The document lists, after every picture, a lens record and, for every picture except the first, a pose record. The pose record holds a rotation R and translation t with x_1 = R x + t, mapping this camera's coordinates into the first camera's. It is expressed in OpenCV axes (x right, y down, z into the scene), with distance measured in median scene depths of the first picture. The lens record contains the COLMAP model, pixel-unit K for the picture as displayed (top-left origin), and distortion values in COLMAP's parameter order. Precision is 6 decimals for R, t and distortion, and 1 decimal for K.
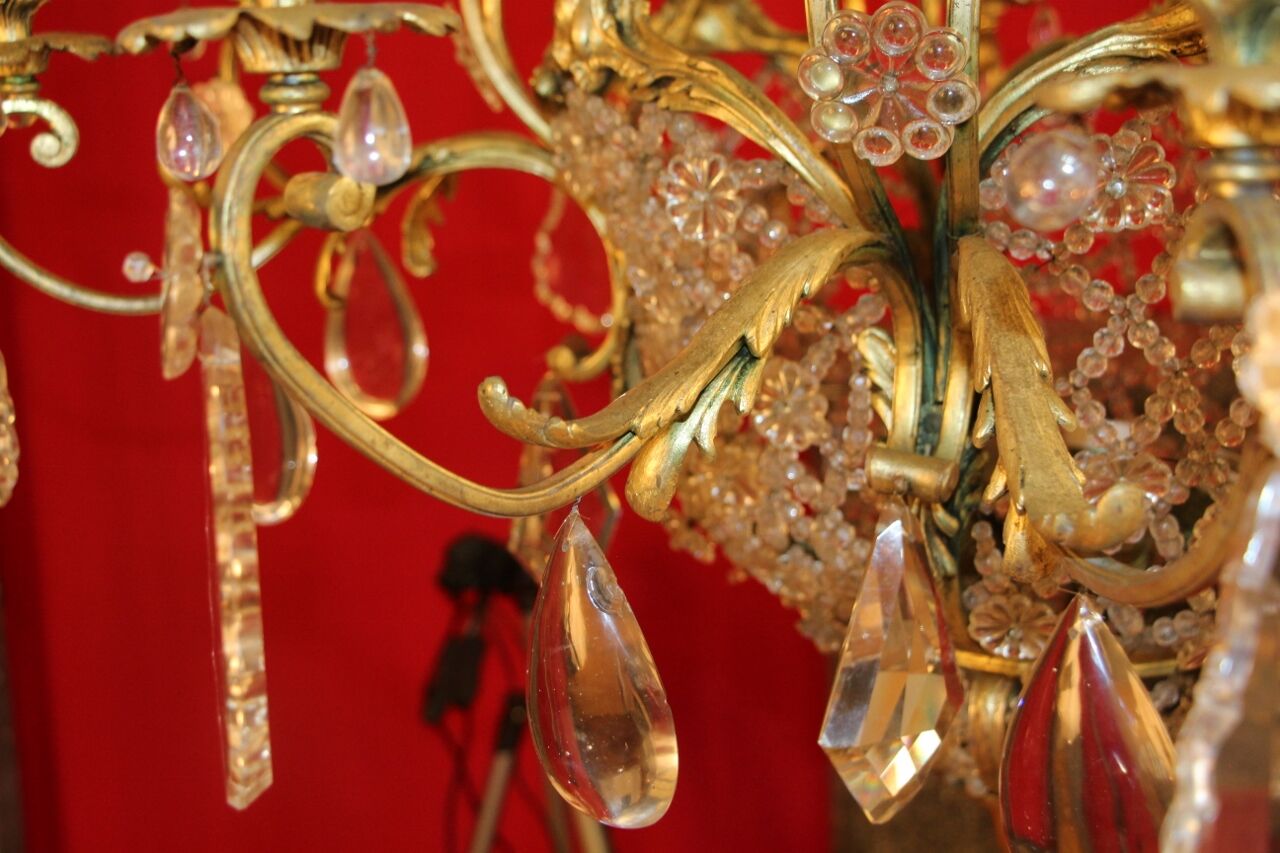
lens RADIAL K [[1914.2, 0, 640.0], [0, 1914.2, 426.5], [0, 0, 1]] dist [0.024240, 0.042593]
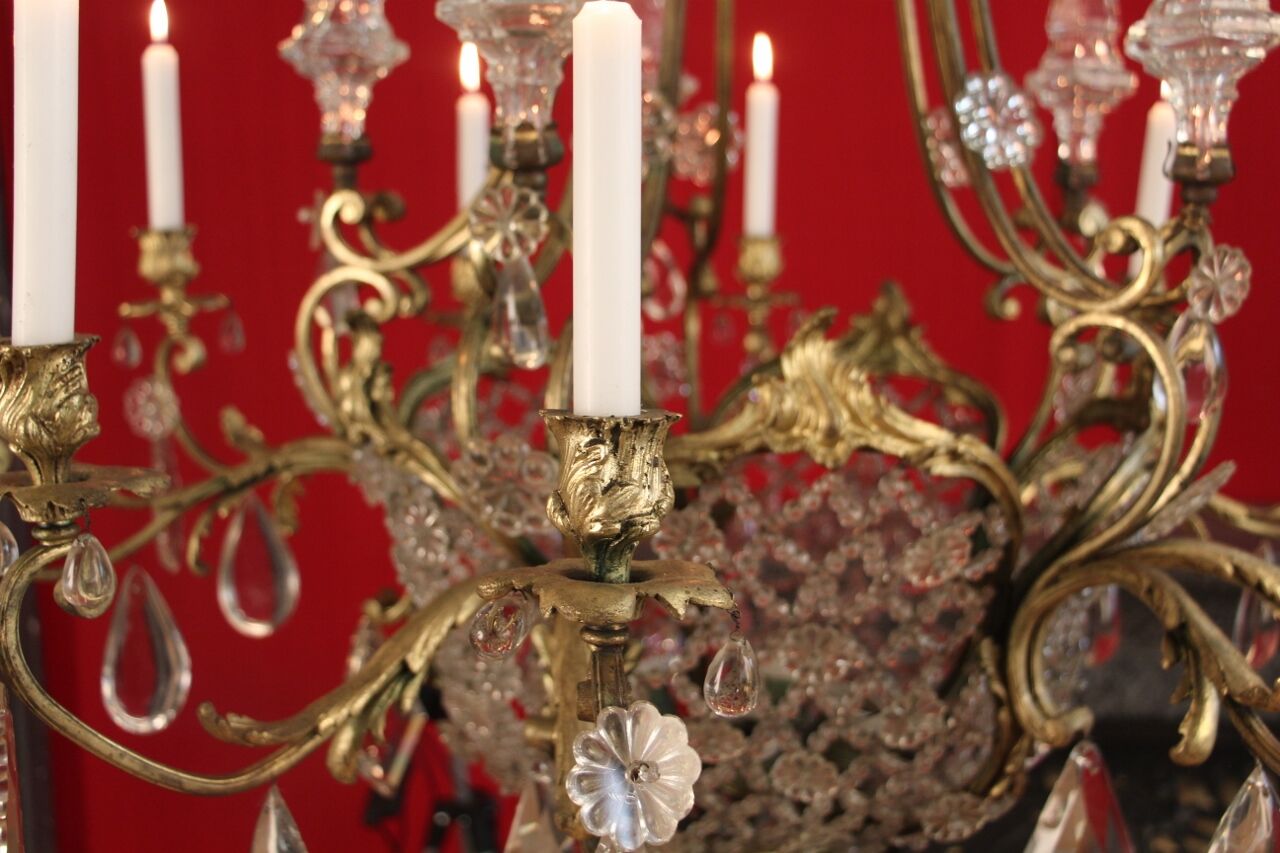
lens RADIAL K [[1615.1, 0, 640.0], [0, 1615.1, 426.5], [0, 0, 1]] dist [-0.011346, 0.030174]
pose [[0.999892, 0.012819, -0.007243, 0.206877], [-0.013225, 0.998165, -0.059094, -0.132441], [0.006472, 0.059183, 0.998226, -0.199215]]
